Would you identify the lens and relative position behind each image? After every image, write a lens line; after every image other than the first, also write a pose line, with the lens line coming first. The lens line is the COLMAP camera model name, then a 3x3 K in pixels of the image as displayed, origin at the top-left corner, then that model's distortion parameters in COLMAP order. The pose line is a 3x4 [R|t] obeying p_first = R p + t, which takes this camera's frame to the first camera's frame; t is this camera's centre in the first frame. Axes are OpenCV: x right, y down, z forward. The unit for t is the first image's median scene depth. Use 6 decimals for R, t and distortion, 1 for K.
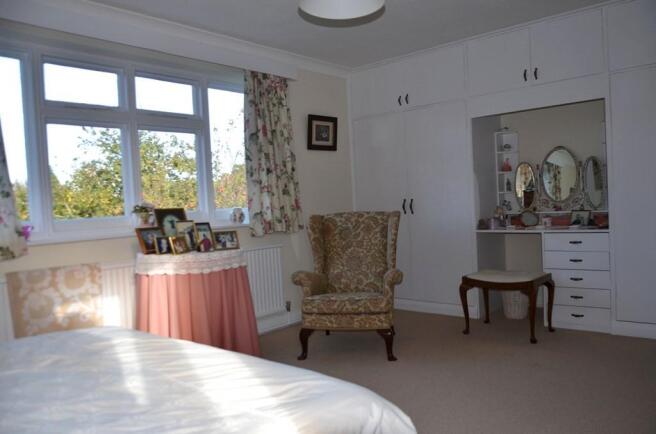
lens RADIAL K [[511.3, 0, 328.5], [0, 511.3, 224.0], [0, 0, 1]] dist [-0.040802, 0.000852]
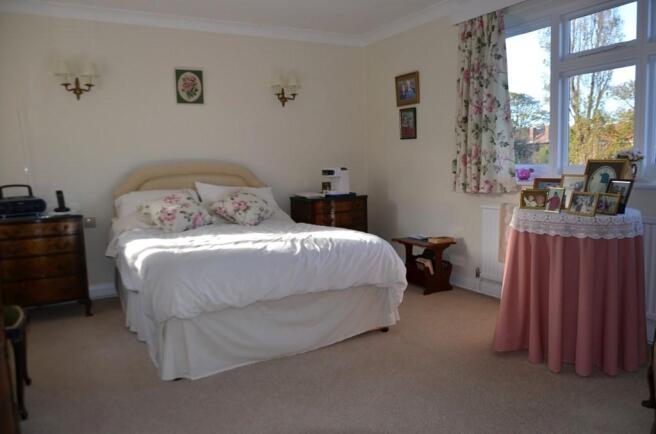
lens RADIAL K [[511.3, 0, 328.5], [0, 511.3, 224.0], [0, 0, 1]] dist [-0.040802, 0.000852]
pose [[-0.320140, 0.173677, -0.931314, 0.687994], [0.006790, 0.983448, 0.181065, -0.084522], [0.947346, 0.051642, -0.316020, 0.866642]]
